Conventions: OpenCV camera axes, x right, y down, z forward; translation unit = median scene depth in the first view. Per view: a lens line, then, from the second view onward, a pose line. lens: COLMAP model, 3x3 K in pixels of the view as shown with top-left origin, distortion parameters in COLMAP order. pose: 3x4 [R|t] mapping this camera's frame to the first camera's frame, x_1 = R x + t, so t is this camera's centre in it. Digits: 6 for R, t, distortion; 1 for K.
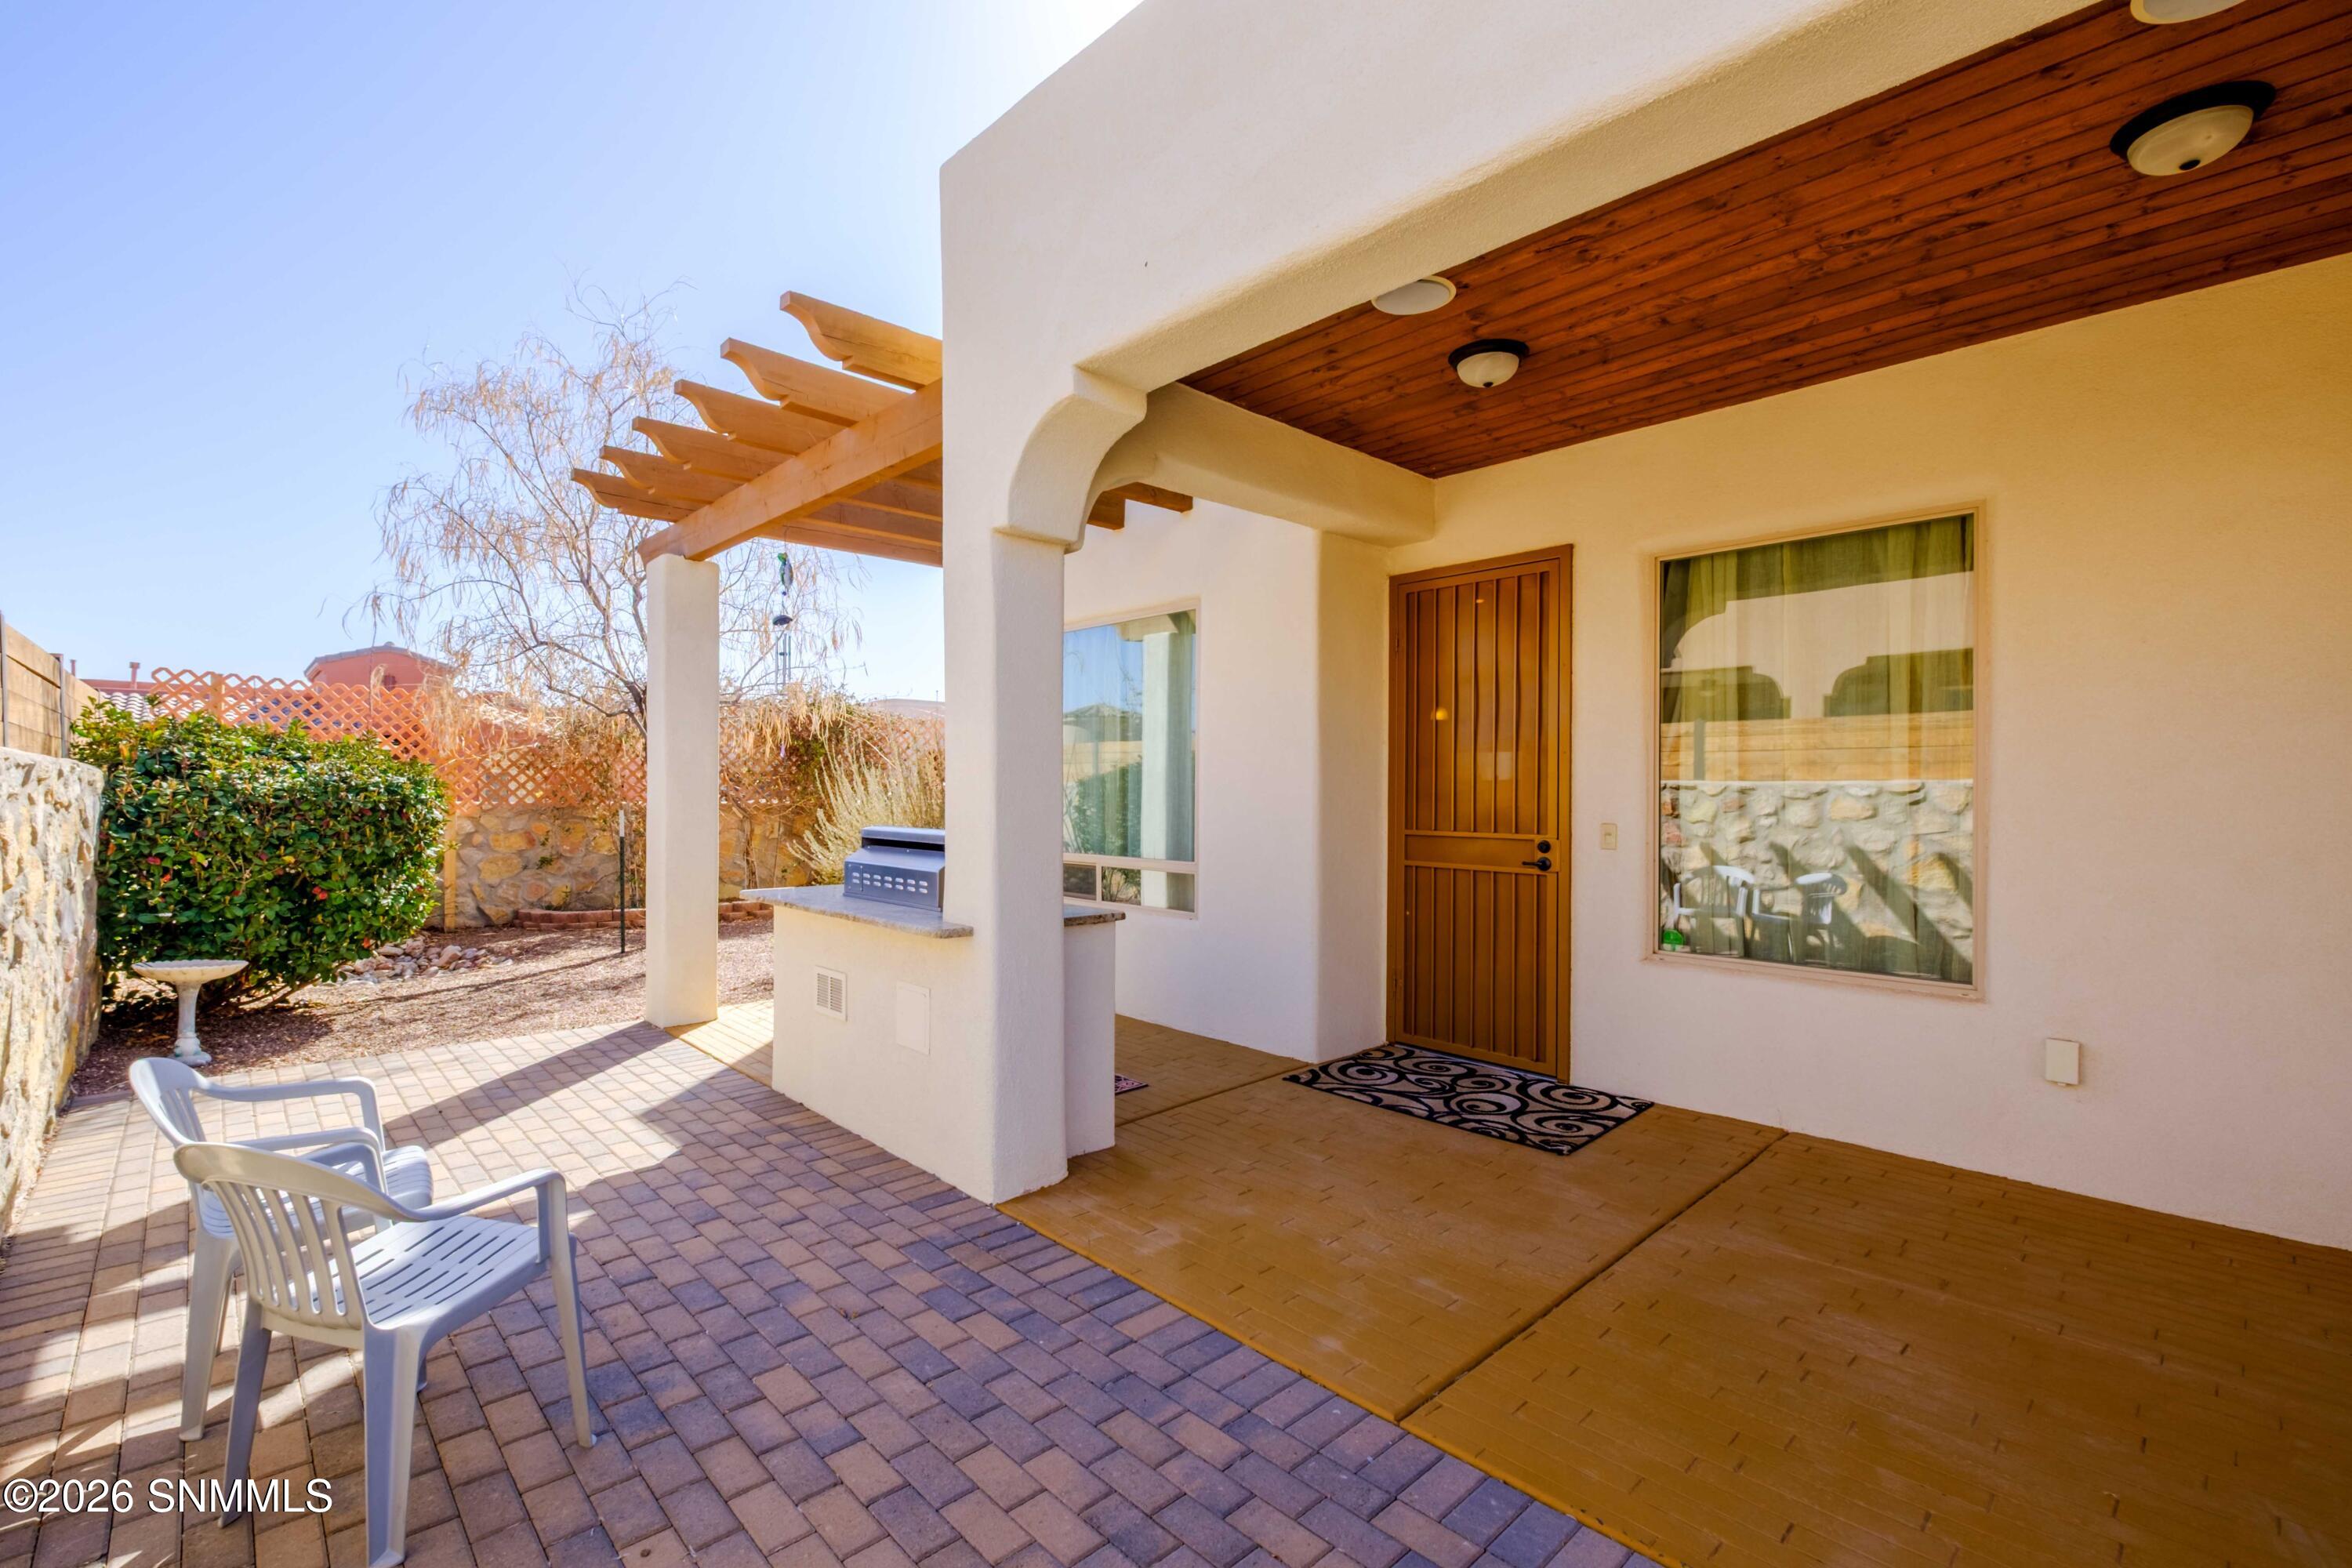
lens RADIAL K [[1028.0, 0, 1184.5], [0, 1028.0, 779.2], [0, 0, 1]] dist [-0.003353, -0.000905]
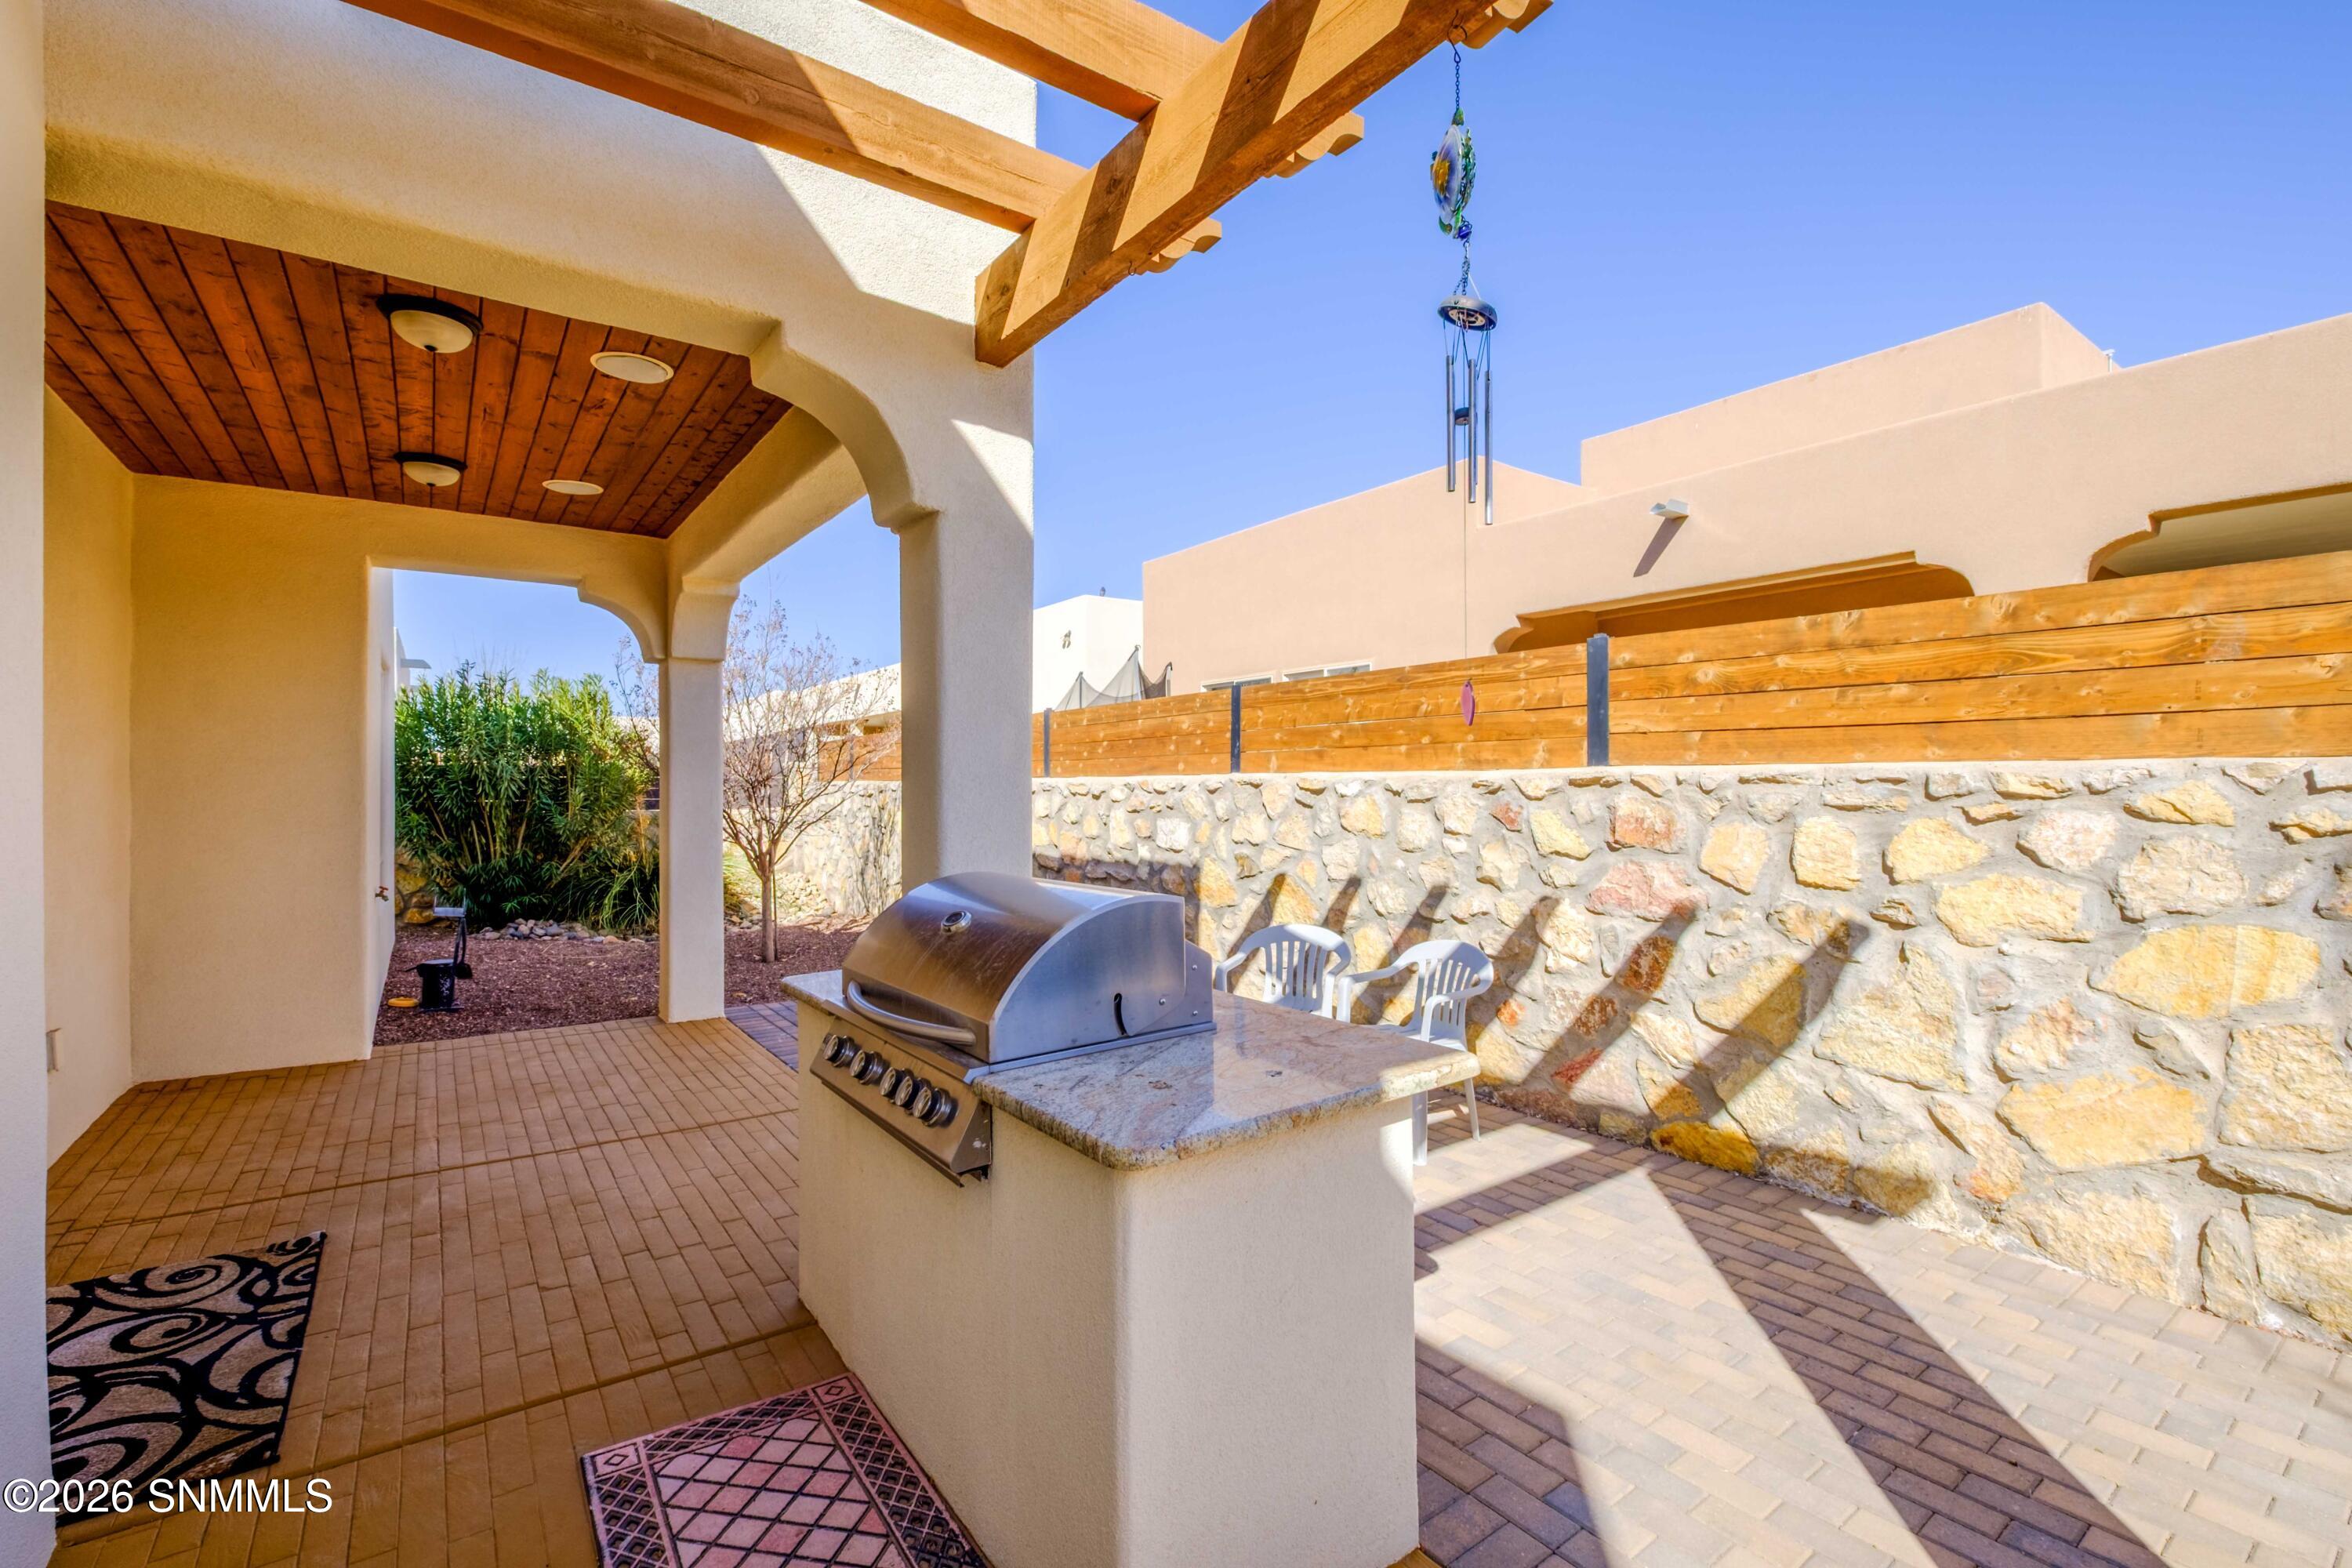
lens RADIAL K [[1028.0, 0, 1184.5], [0, 1028.0, 779.2], [0, 0, 1]] dist [-0.003353, -0.000905]
pose [[-0.992074, 0.003512, 0.125603, -0.380741], [0.001710, 0.999894, -0.014448, -0.000206], [-0.125641, -0.014119, -0.991975, 1.490249]]
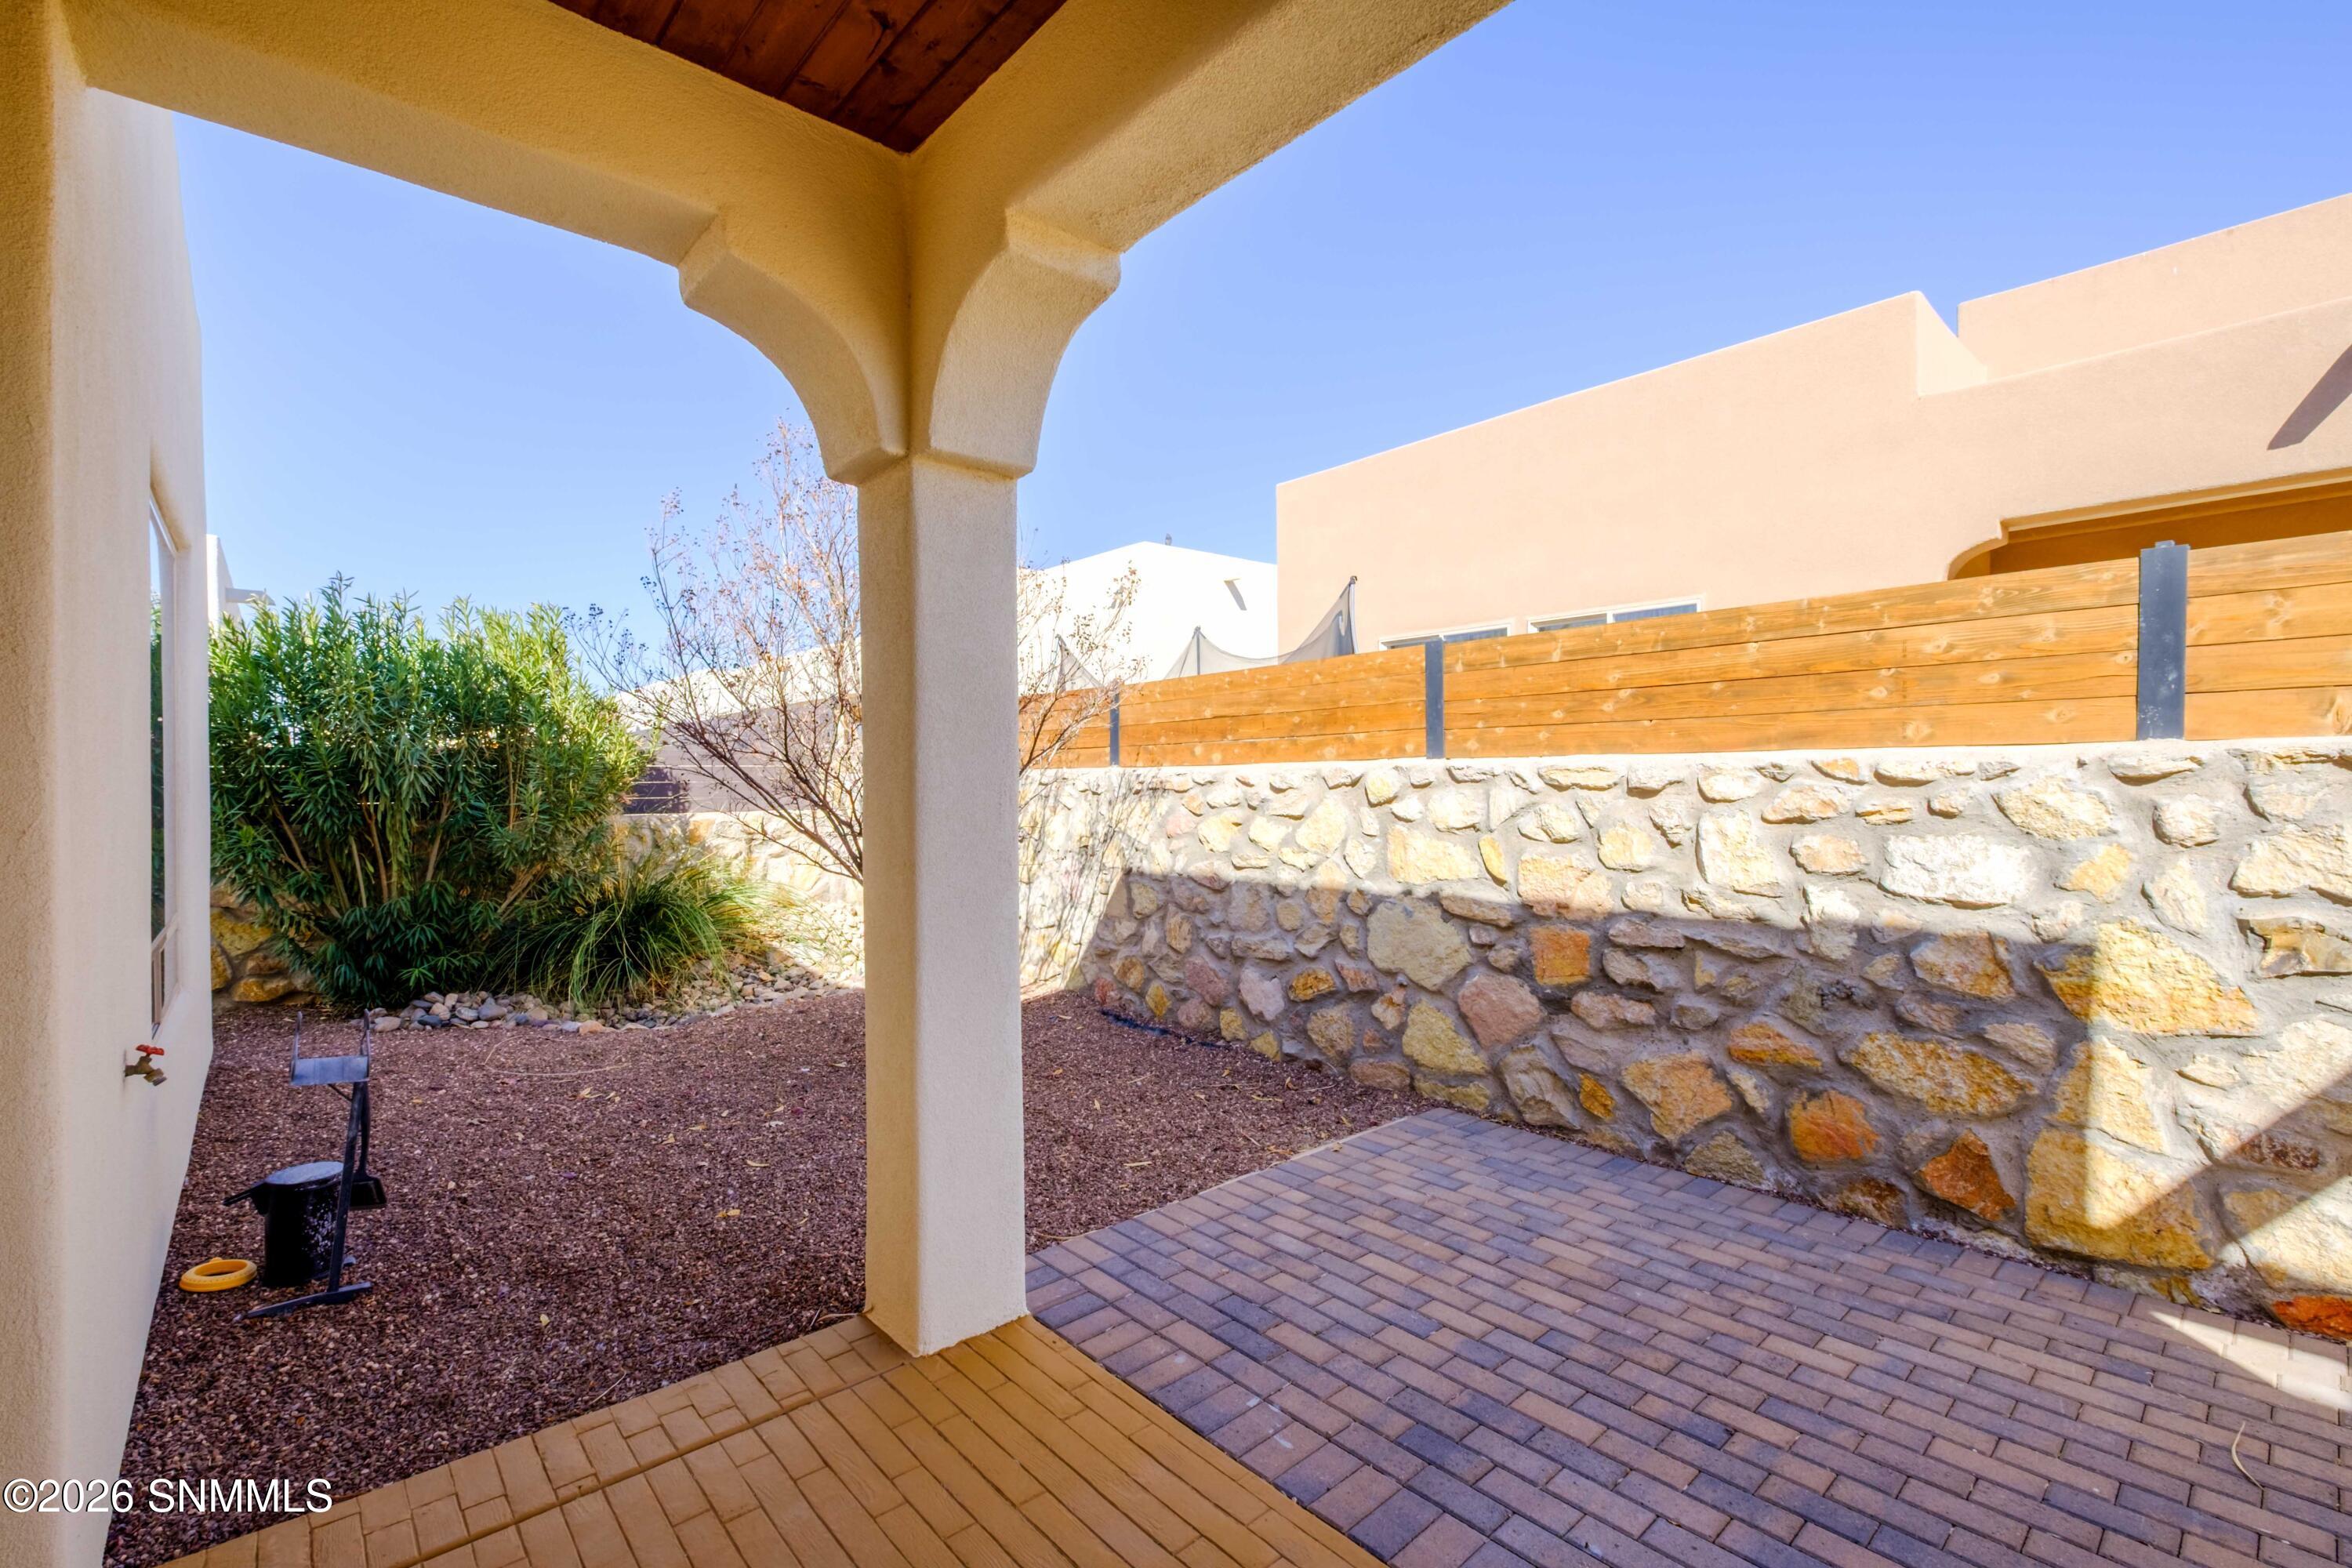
lens RADIAL K [[1028.0, 0, 1184.5], [0, 1028.0, 779.2], [0, 0, 1]] dist [-0.003353, -0.000905]
pose [[-0.999426, 0.007563, 0.033024, -0.052318], [0.007348, 0.999951, -0.006617, -0.002153], [-0.033073, -0.006371, -0.999433, 1.146649]]
